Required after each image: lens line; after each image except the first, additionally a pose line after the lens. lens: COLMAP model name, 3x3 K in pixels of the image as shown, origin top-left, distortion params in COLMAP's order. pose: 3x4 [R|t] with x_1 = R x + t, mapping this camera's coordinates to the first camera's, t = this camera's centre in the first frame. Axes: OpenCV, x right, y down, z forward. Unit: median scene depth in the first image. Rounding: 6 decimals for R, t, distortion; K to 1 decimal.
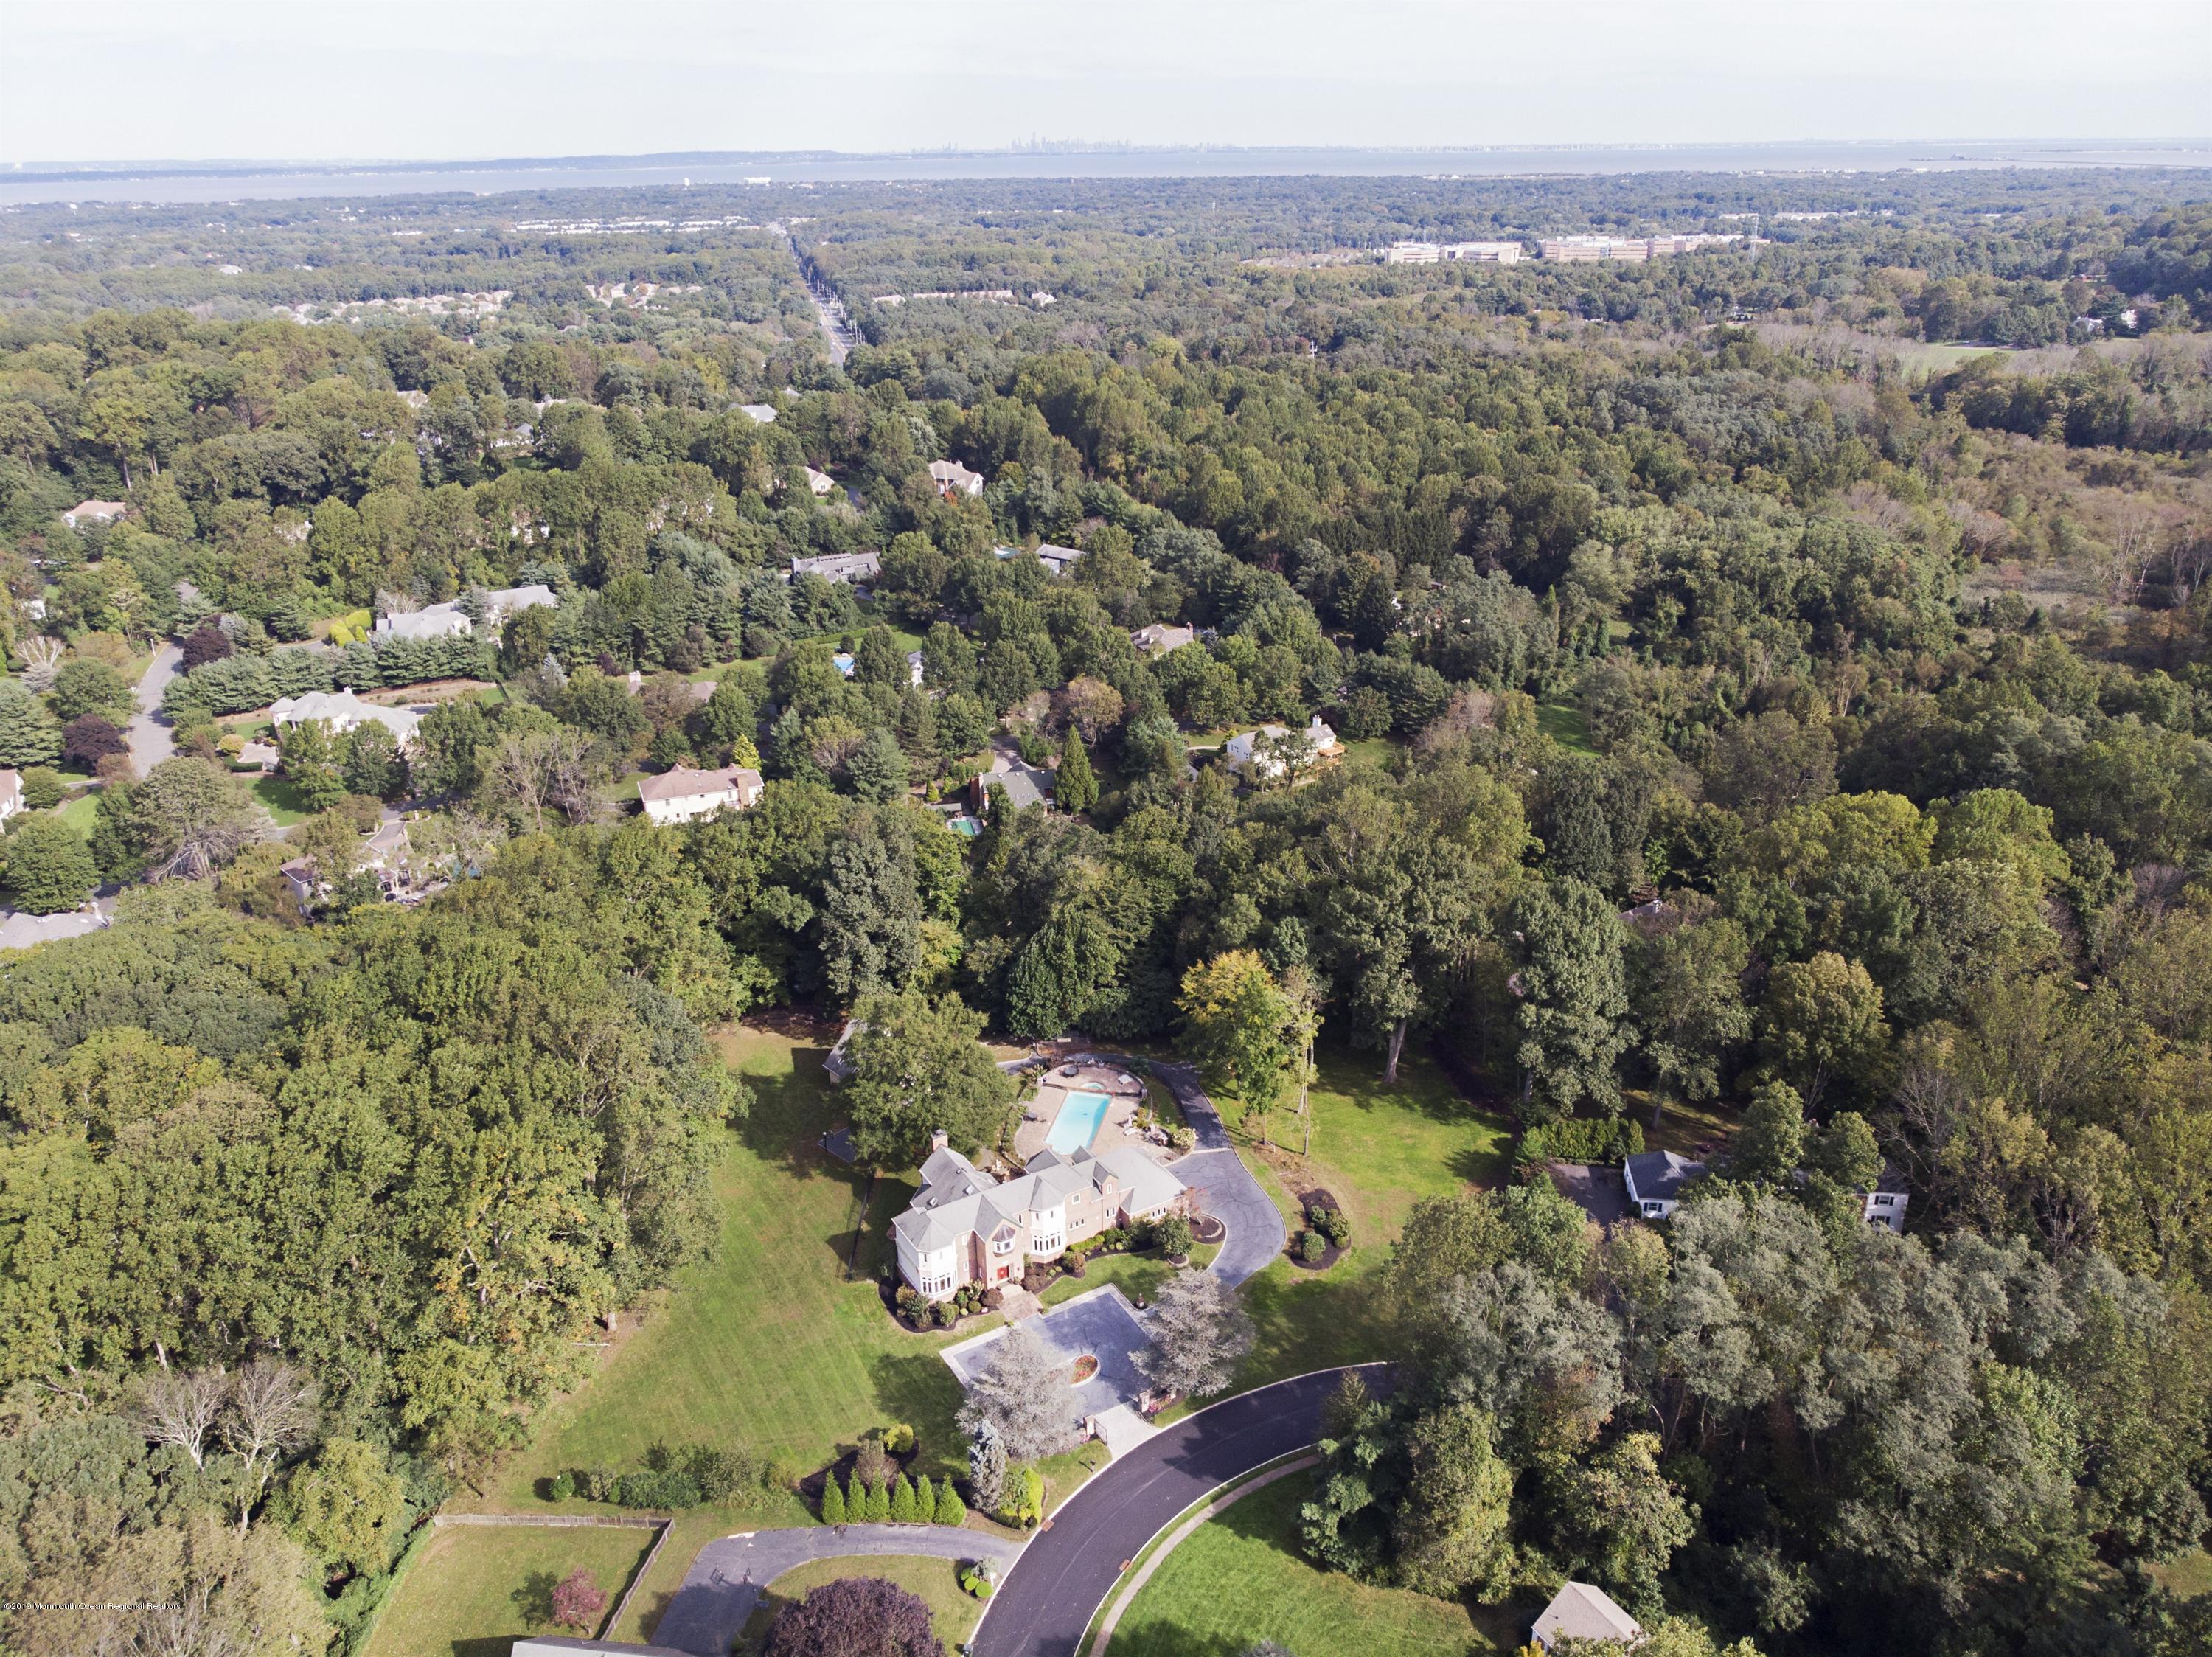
lens RADIAL K [[1583.4, 0, 1116.3], [0, 1583.4, 819.3], [0, 0, 1]] dist [0.001982, -0.042140]
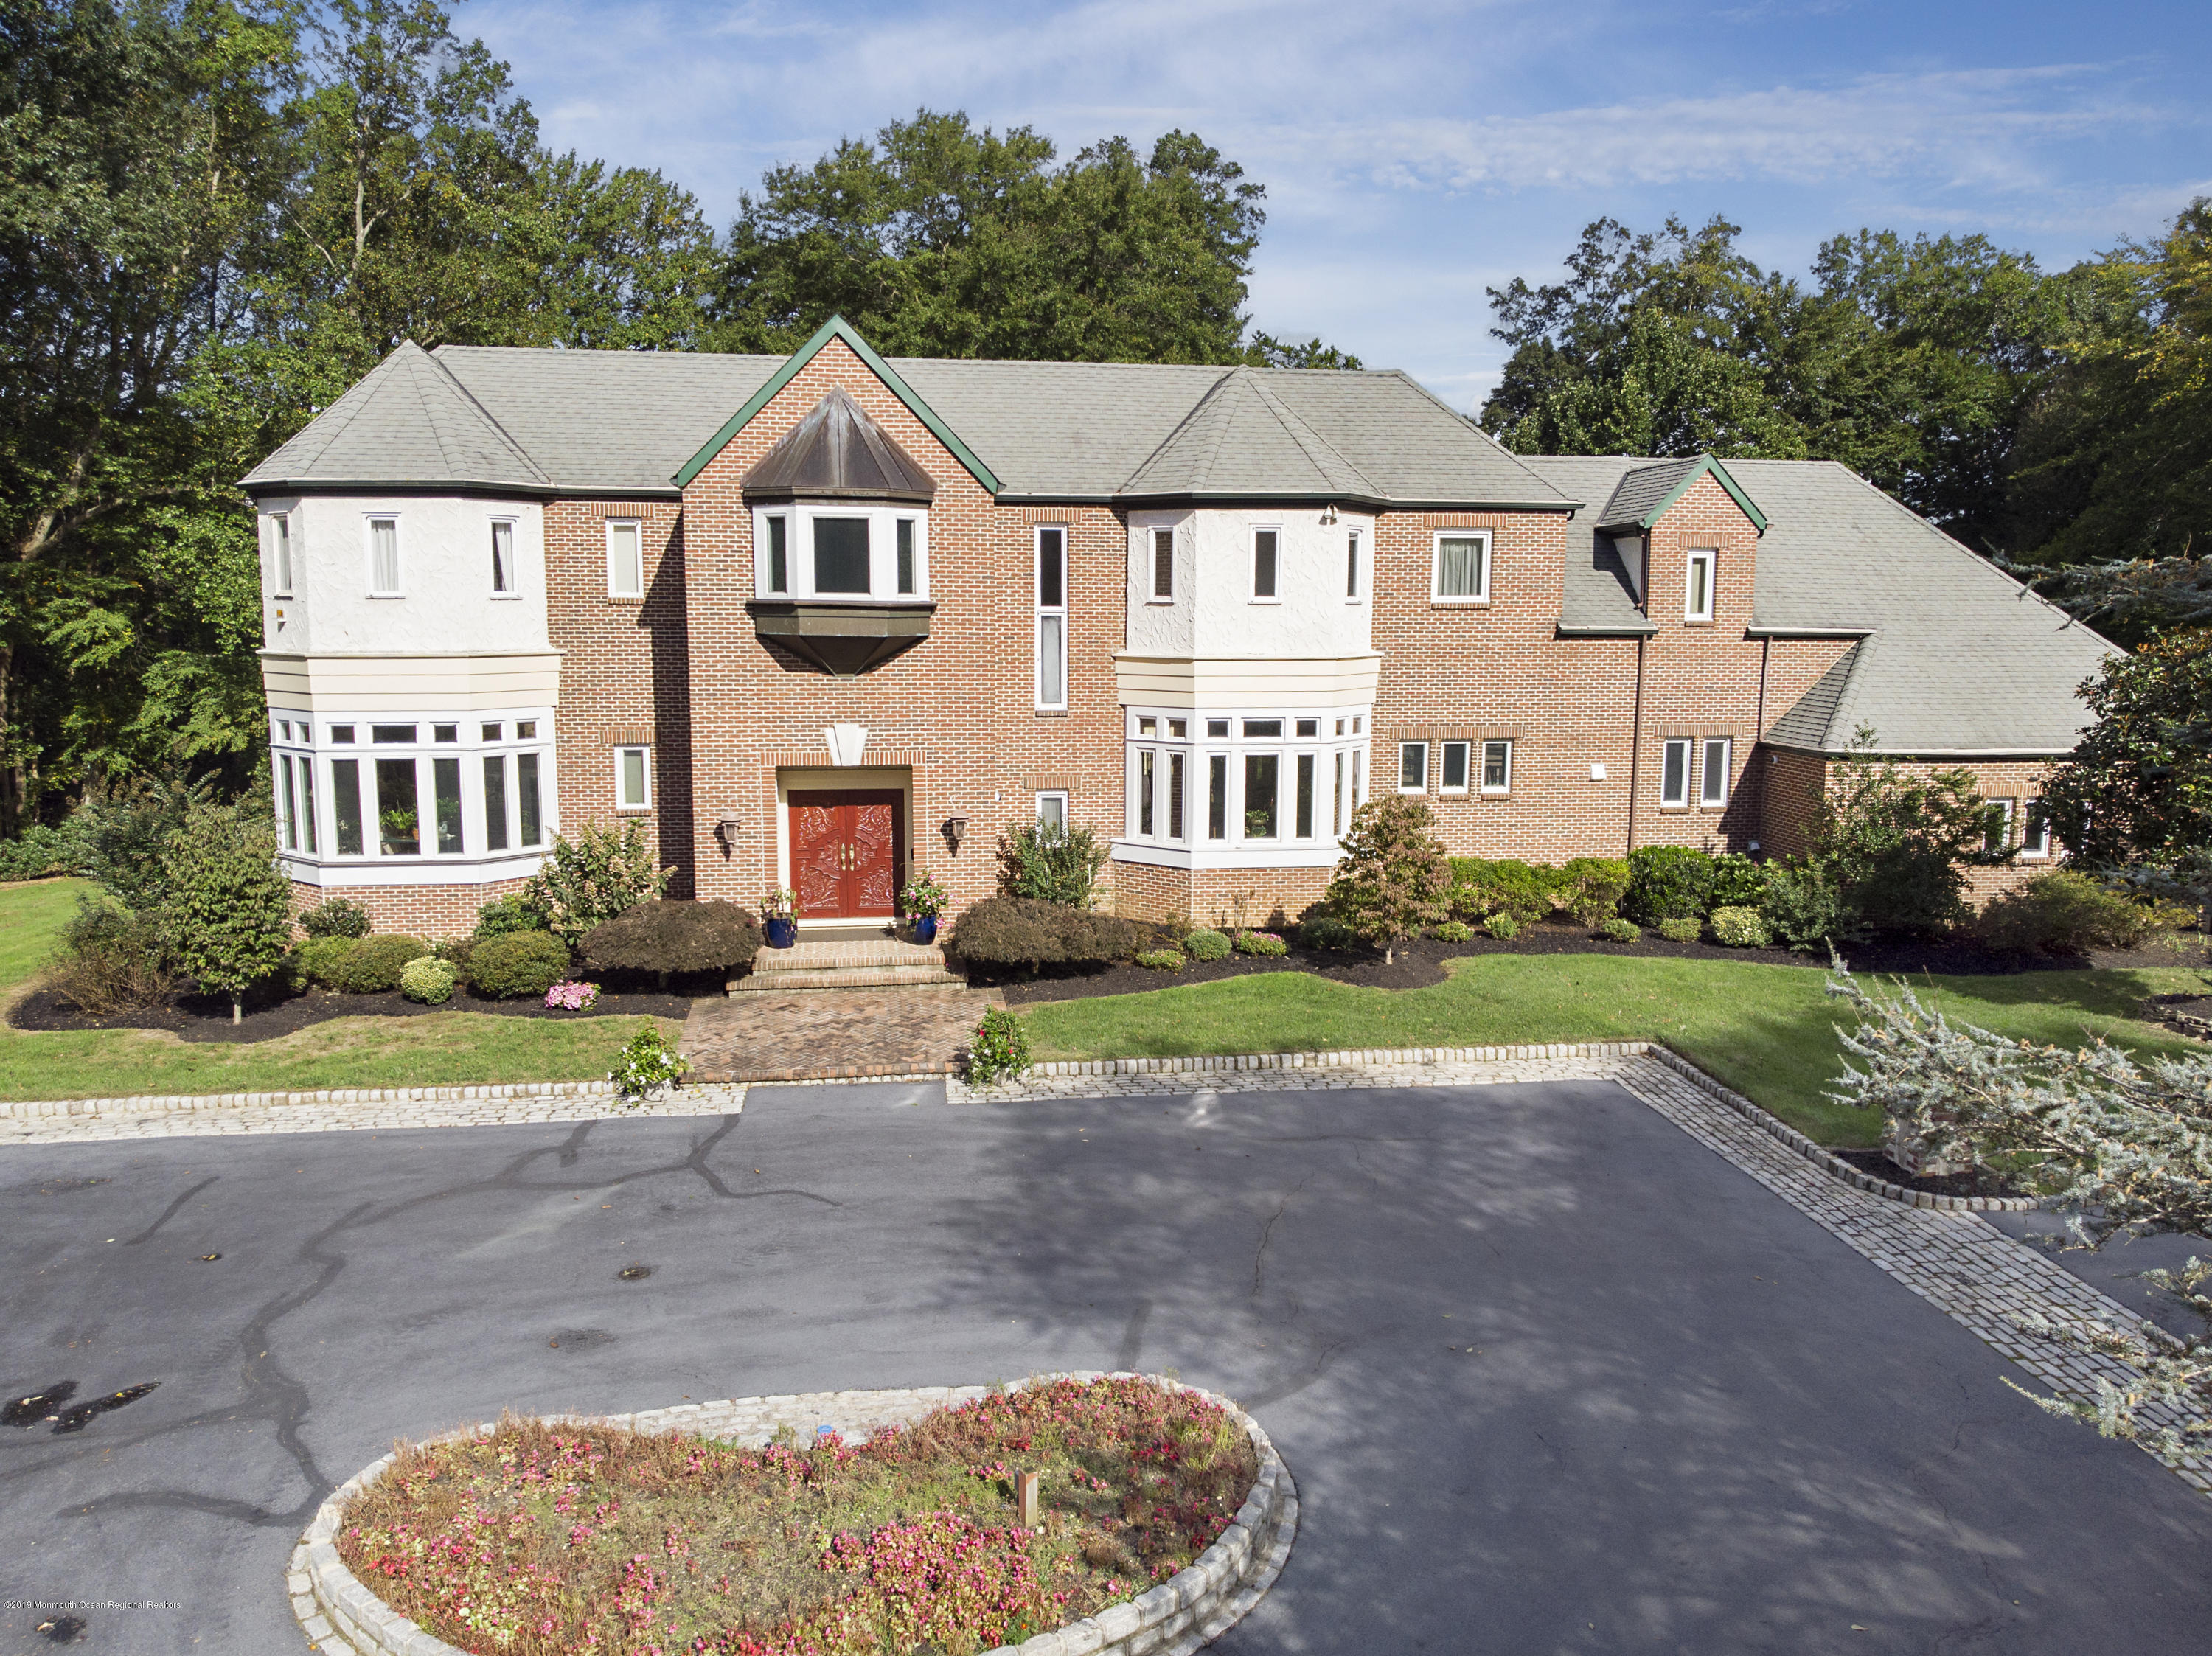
lens RADIAL K [[1682.6, 0, 1106.0], [0, 1682.6, 828.0], [0, 0, 1]] dist [-0.027495, -0.008603]
pose [[0.922379, 0.072317, -0.379456, 0.003231], [-0.162013, 0.964170, -0.210068, 0.168503], [0.350668, 0.255239, 0.901046, 0.471965]]
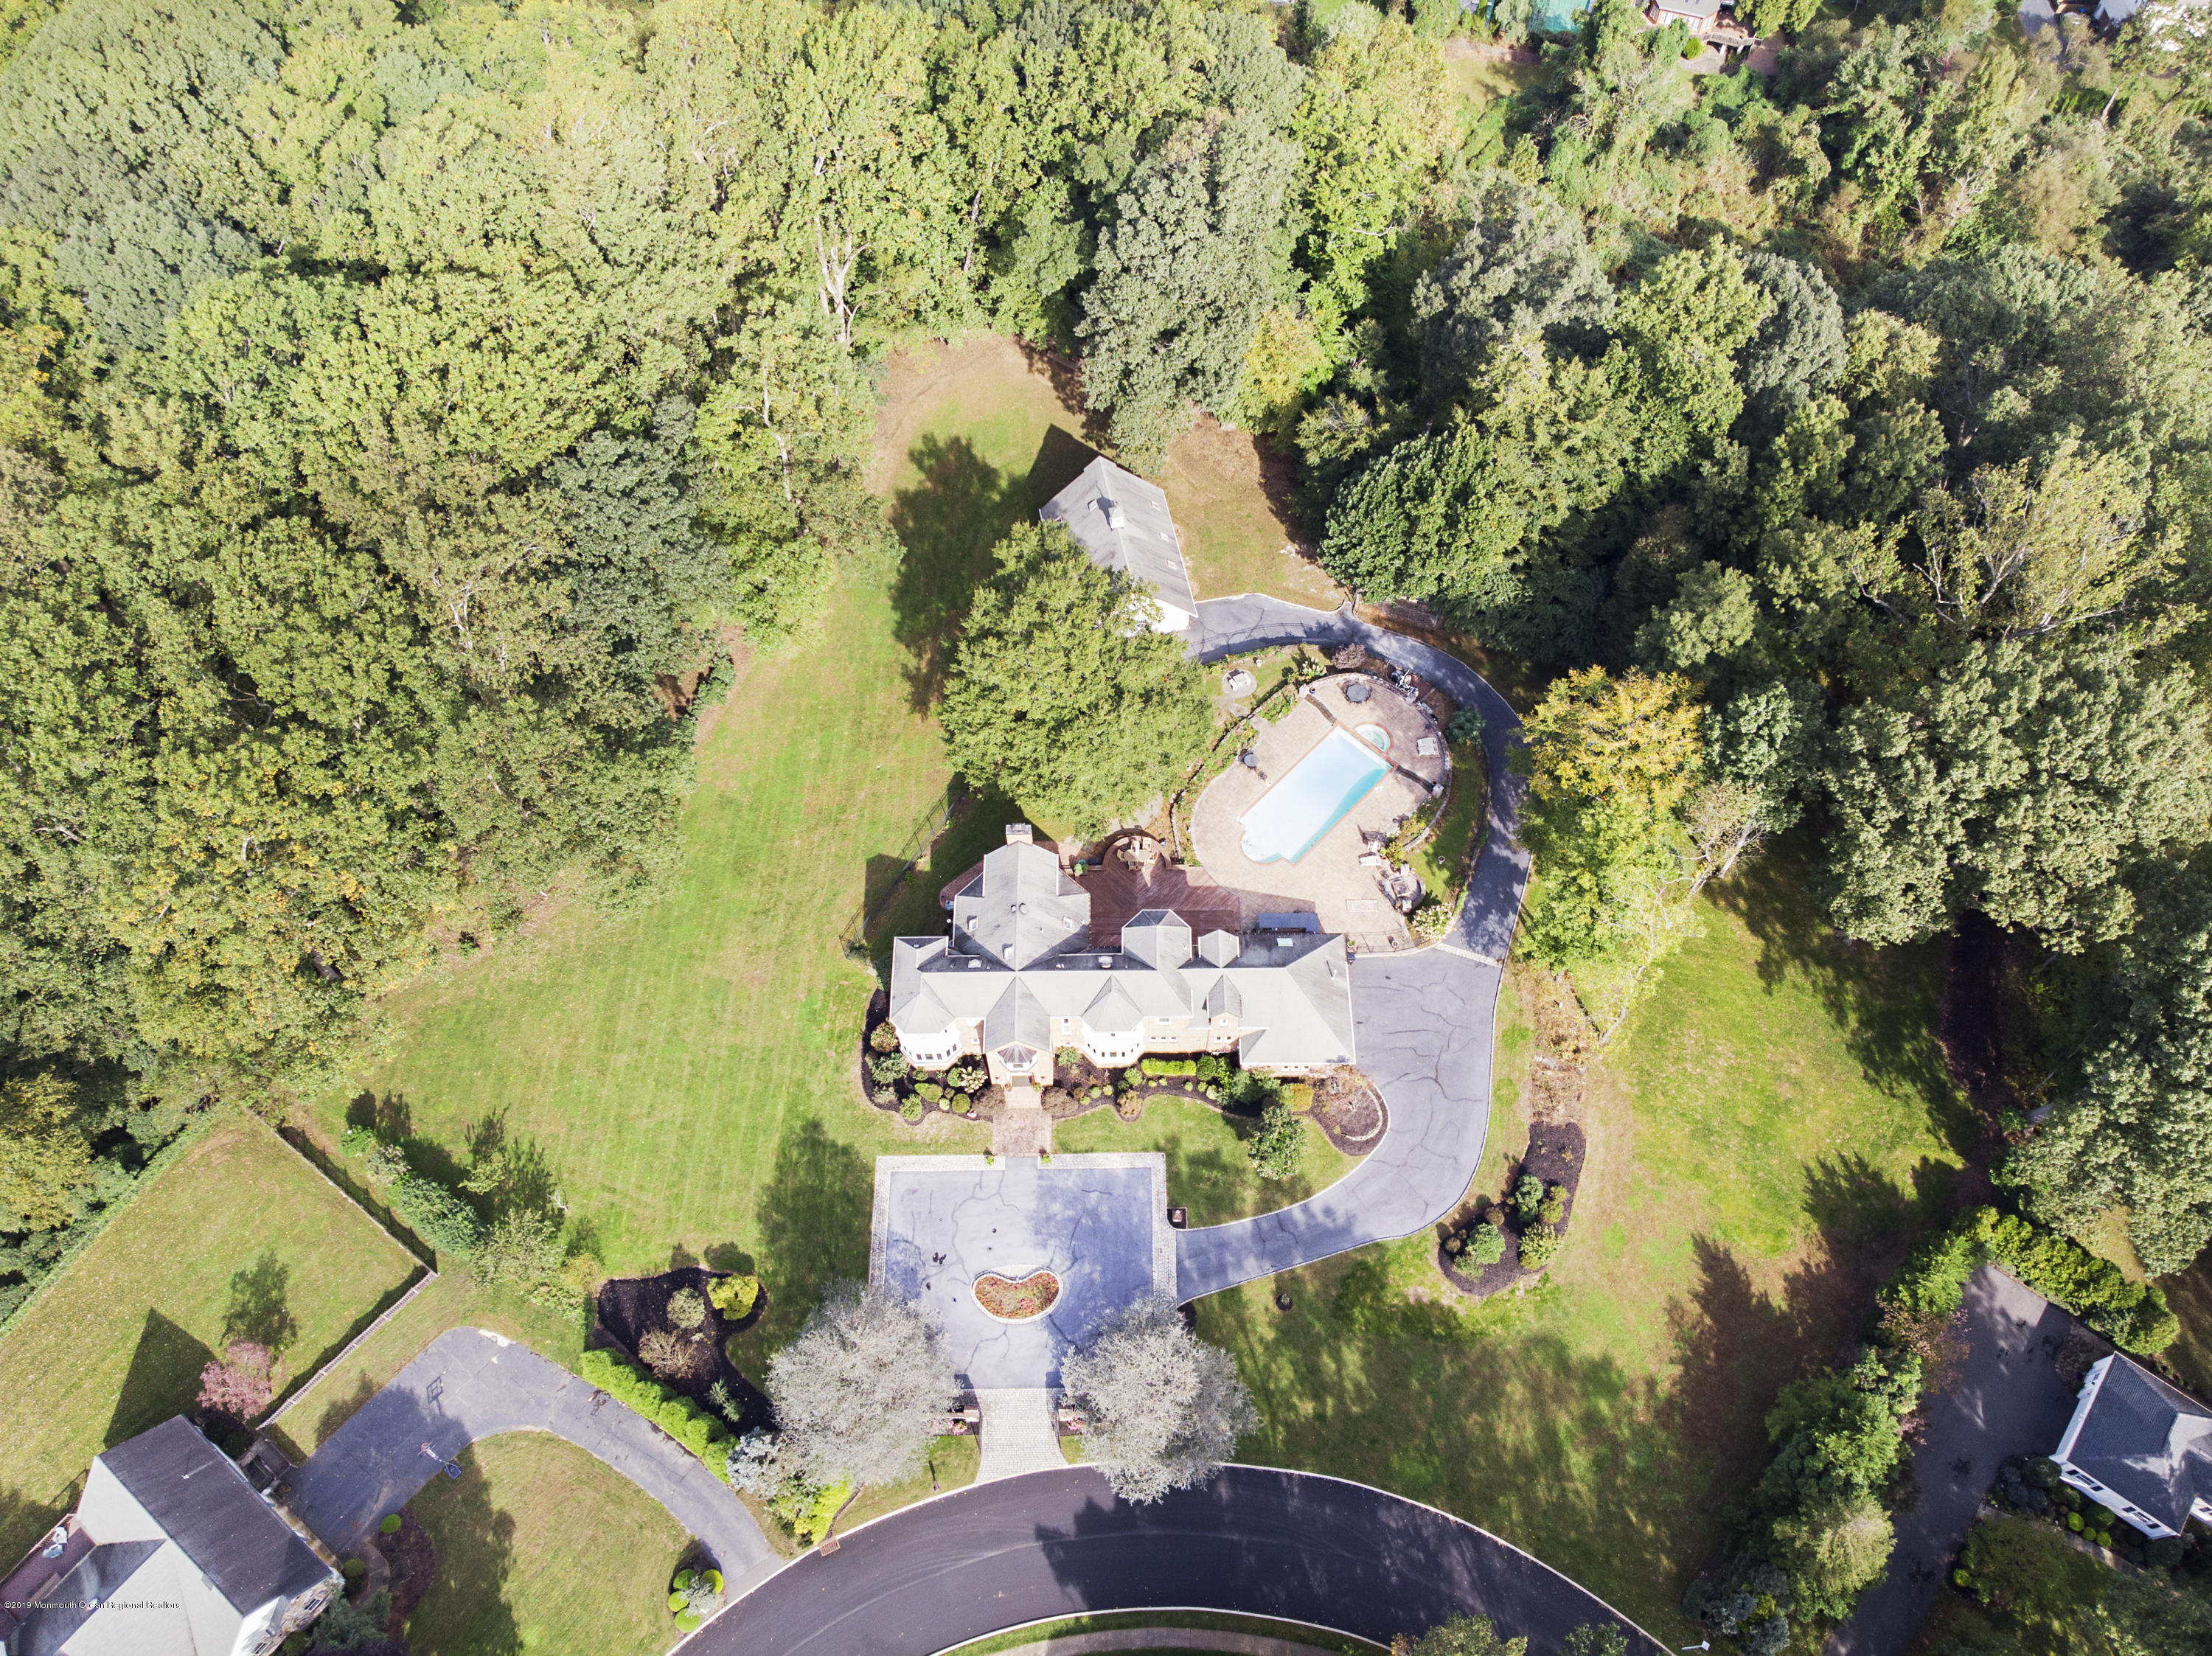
lens RADIAL K [[1640.0, 0, 1124.1], [0, 1640.0, 821.9], [0, 0, 1]] dist [-0.010445, 0.013741]
pose [[0.863968, 0.444137, -0.237281, 0.045240], [-0.203341, 0.738813, 0.642501, -0.133217], [0.460665, -0.506851, 0.728622, 0.306731]]
